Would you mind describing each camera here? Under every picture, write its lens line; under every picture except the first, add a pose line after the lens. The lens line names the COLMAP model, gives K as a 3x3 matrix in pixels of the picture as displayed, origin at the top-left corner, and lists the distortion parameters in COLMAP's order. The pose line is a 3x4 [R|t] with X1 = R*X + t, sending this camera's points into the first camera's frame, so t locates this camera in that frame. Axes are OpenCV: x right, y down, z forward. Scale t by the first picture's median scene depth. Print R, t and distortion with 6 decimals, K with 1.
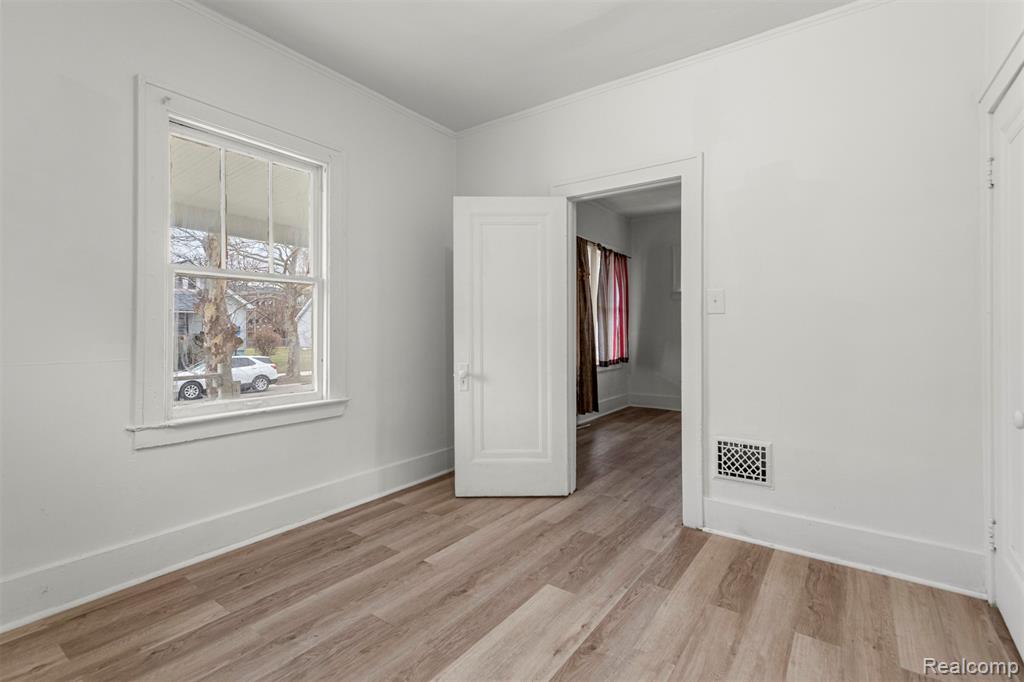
lens RADIAL K [[463.4, 0, 506.3], [0, 463.4, 335.6], [0, 0, 1]] dist [0.004344, -0.000043]
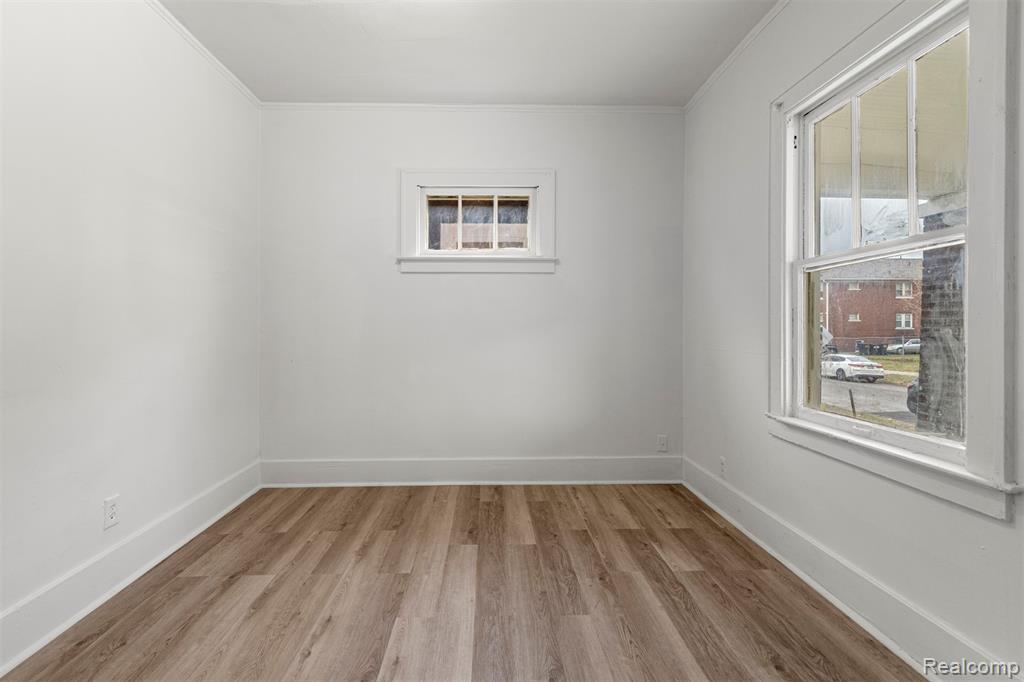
lens RADIAL K [[463.4, 0, 501.0], [0, 463.4, 324.1], [0, 0, 1]] dist [0.004344, -0.000043]
pose [[-0.785231, -0.004534, -0.619186, 0.471916], [-0.006292, 0.999980, 0.000657, -0.023413], [0.619171, 0.004412, -0.785244, 1.647396]]
